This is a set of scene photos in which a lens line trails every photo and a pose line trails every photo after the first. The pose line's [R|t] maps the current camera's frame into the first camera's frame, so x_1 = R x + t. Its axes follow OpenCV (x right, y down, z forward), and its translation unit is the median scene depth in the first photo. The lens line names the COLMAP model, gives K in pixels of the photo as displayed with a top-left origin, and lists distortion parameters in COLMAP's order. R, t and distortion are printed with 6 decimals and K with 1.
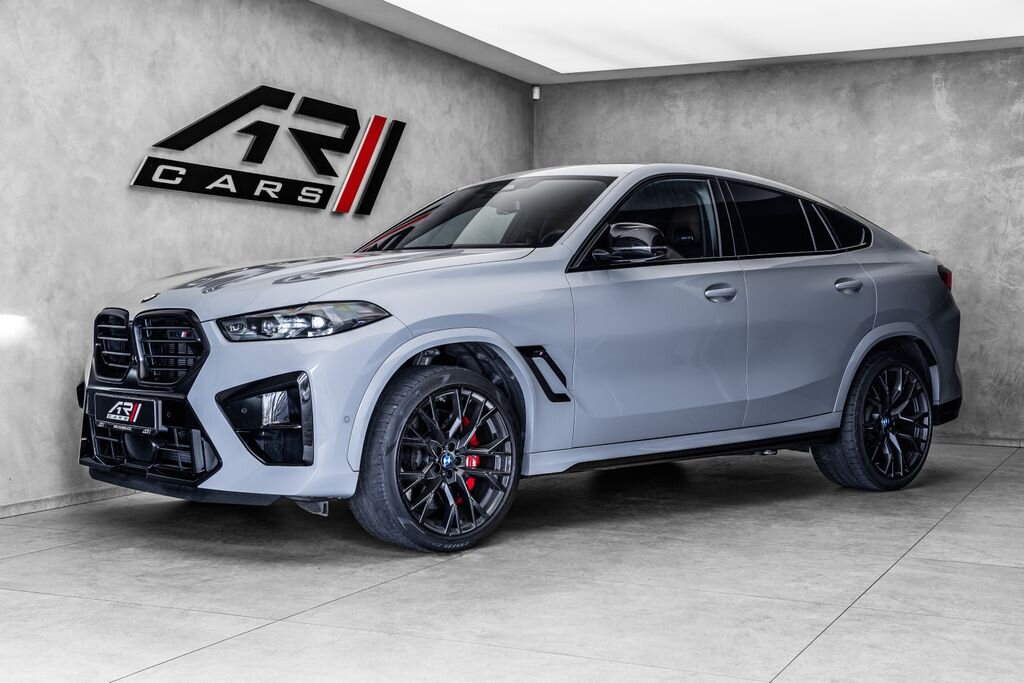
lens RADIAL K [[1377.3, 0, 511.2], [0, 1377.3, 337.7], [0, 0, 1]] dist [0.013403, 0.000000]
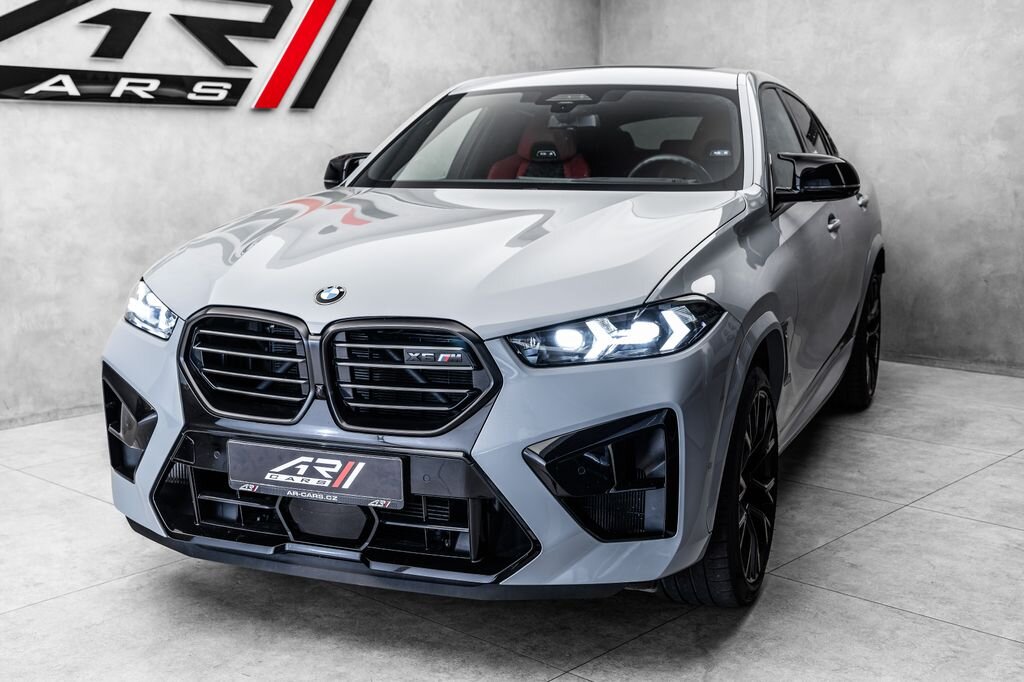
lens RADIAL K [[1290.7, 0, 506.0], [0, 1290.7, 335.3], [0, 0, 1]] dist [0.090997, 0.000000]
pose [[0.959463, 0.033116, -0.279884, 0.296290], [0.002160, 0.992180, 0.124800, -0.057244], [0.281828, -0.120345, 0.951888, 0.270021]]
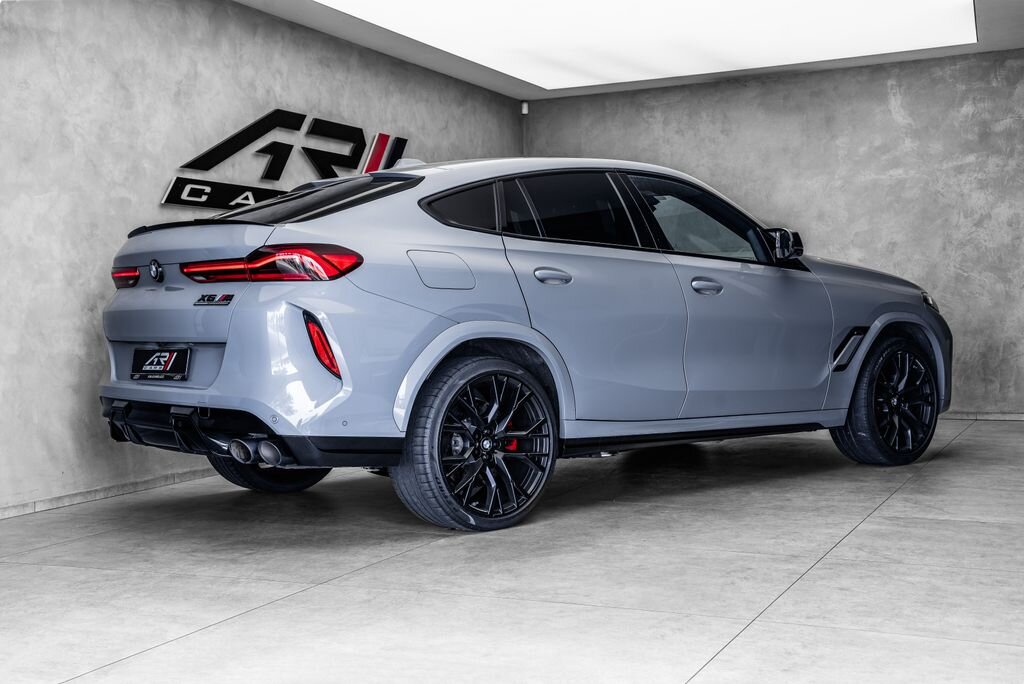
lens RADIAL K [[1297.2, 0, 518.7], [0, 1297.2, 341.8], [0, 0, 1]] dist [0.030099, 0.000000]
pose [[0.999493, -0.029570, 0.011774, -0.006262], [0.029526, 0.999556, 0.003918, 0.003637], [-0.011885, -0.003568, 0.999923, -0.036724]]
